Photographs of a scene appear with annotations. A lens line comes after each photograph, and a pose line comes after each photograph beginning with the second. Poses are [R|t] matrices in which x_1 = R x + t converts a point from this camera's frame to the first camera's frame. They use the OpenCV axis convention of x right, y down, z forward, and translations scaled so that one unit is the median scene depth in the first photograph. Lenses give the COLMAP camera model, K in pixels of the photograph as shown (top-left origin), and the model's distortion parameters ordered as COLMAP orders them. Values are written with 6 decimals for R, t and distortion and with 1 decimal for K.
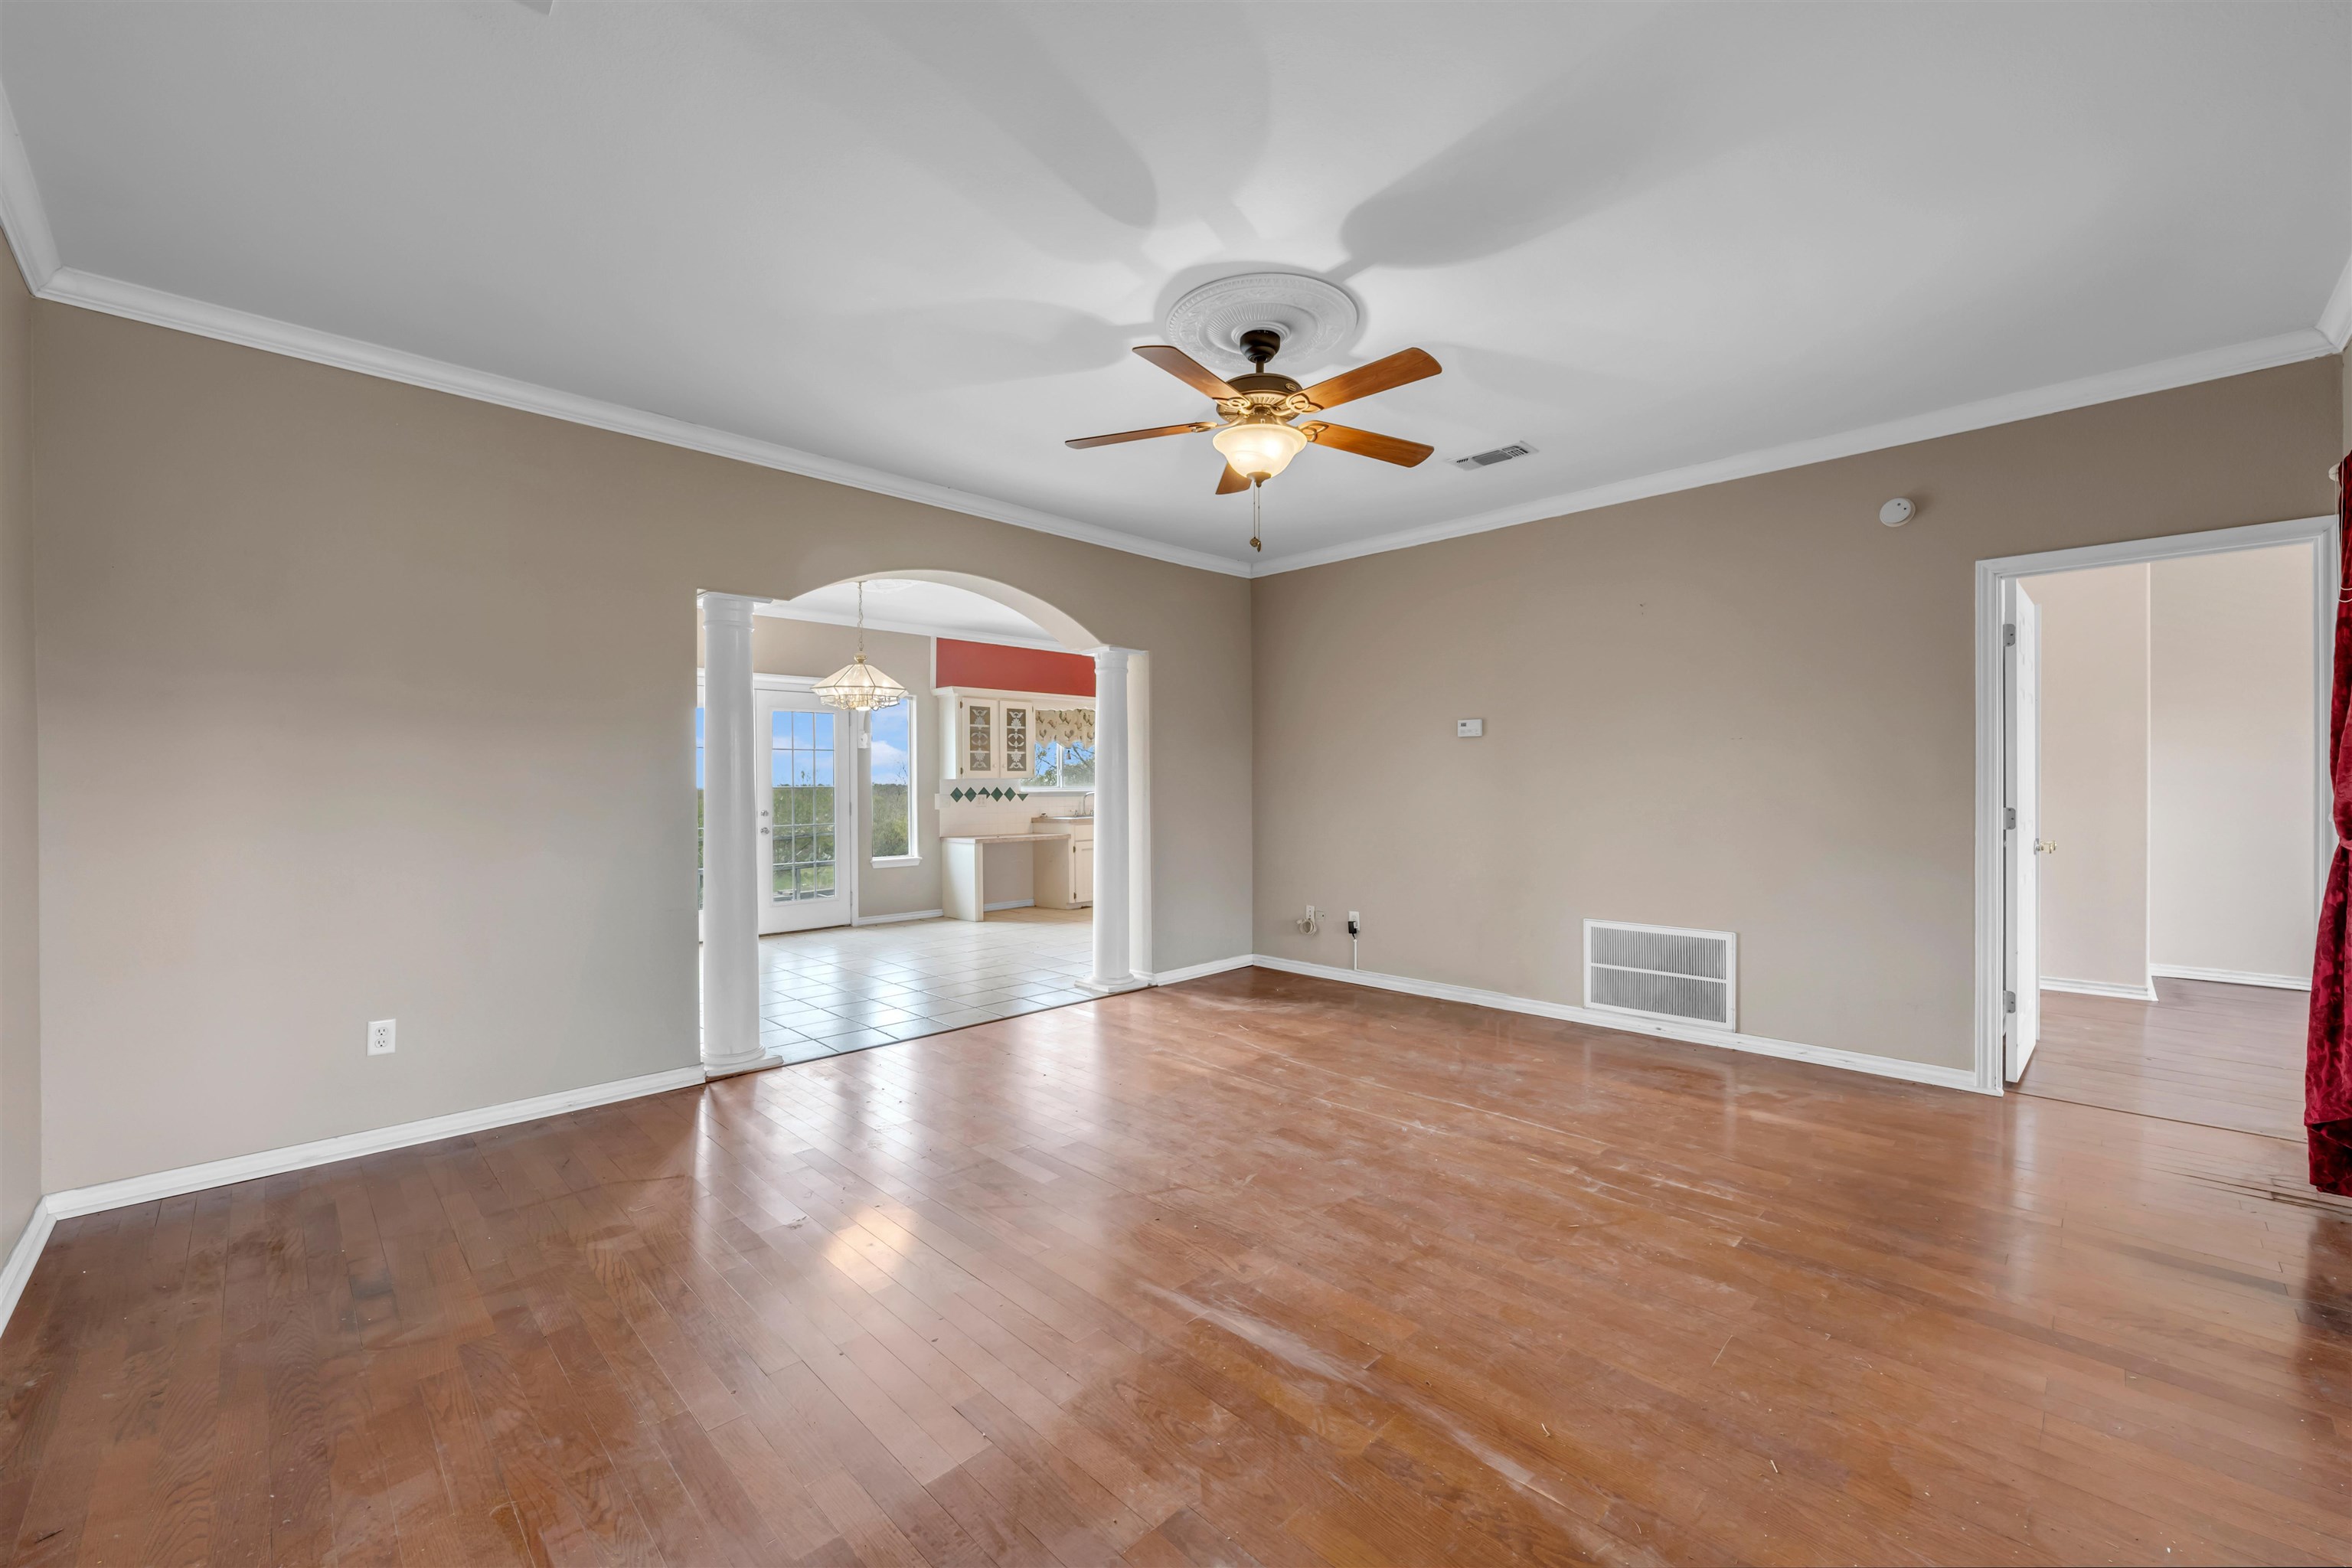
lens RADIAL K [[936.8, 0, 1175.7], [0, 936.8, 786.2], [0, 0, 1]] dist [-0.006535, 0.000263]
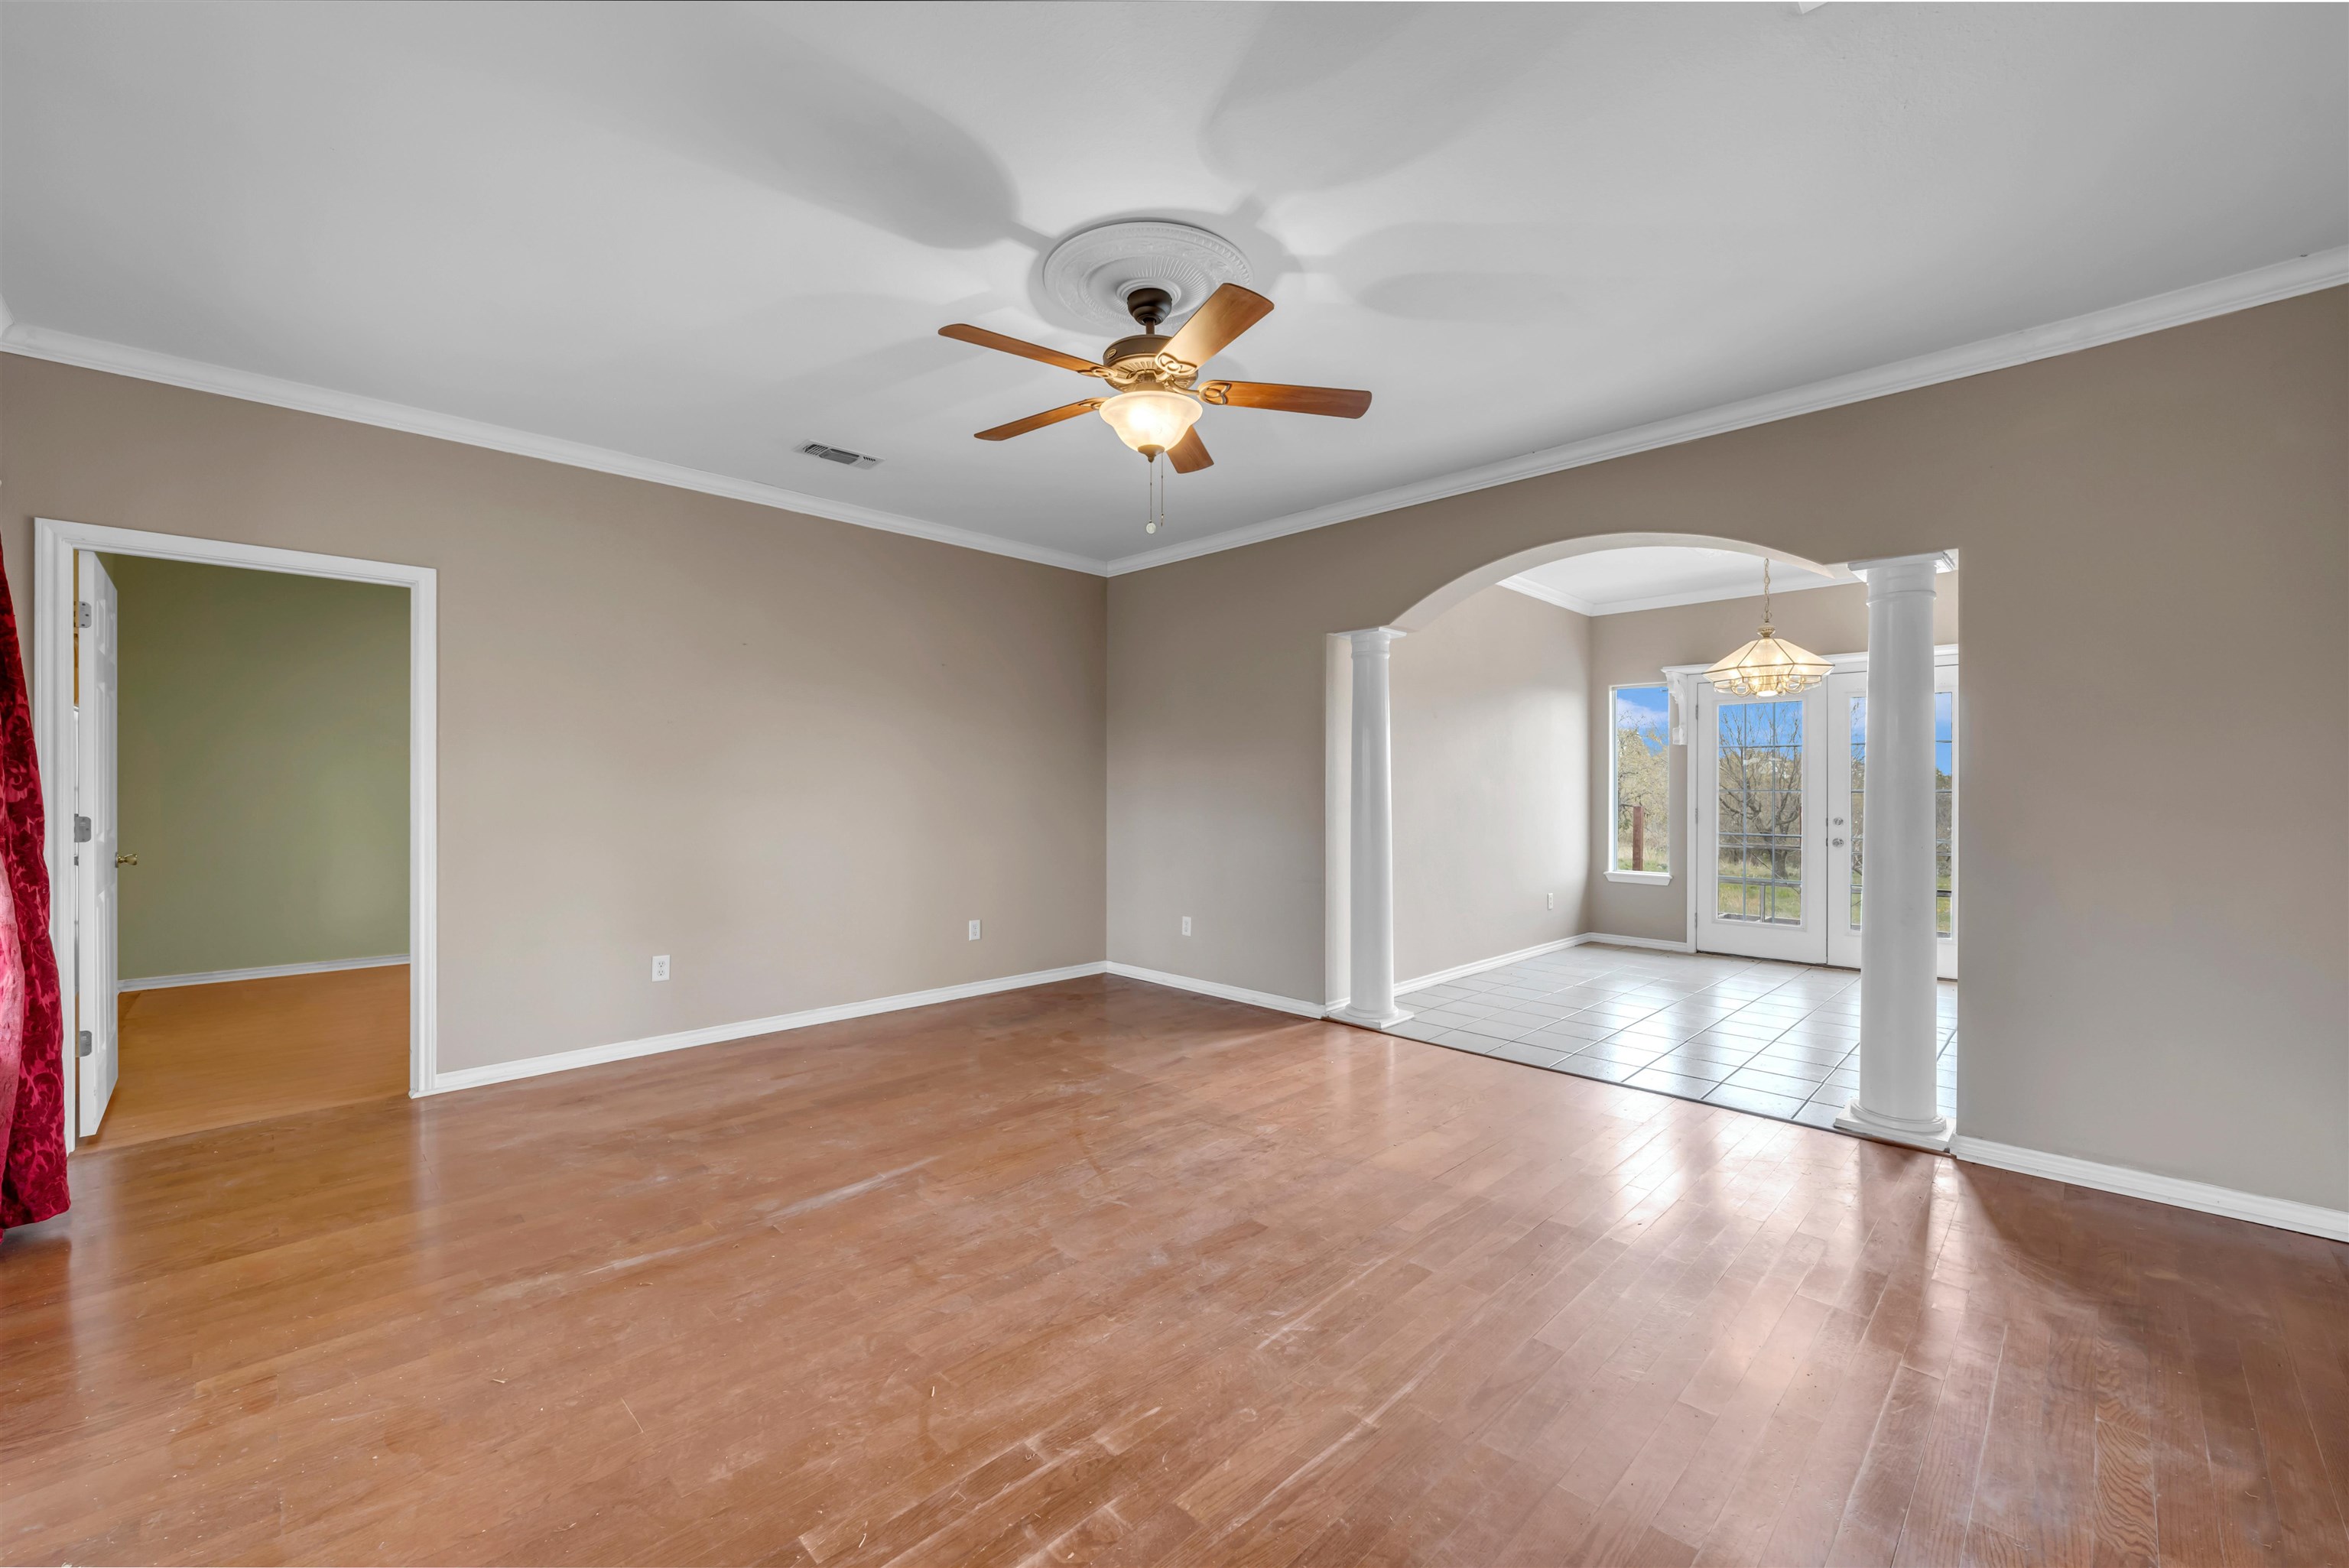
lens RADIAL K [[935.5, 0, 1172.2], [0, 935.5, 784.7], [0, 0, 1]] dist [-0.006535, 0.000263]
pose [[-0.008044, 0.001799, -0.999966, 1.067857], [-0.002840, 0.999994, 0.001822, -0.008844], [0.999964, 0.002855, -0.008038, 1.099834]]
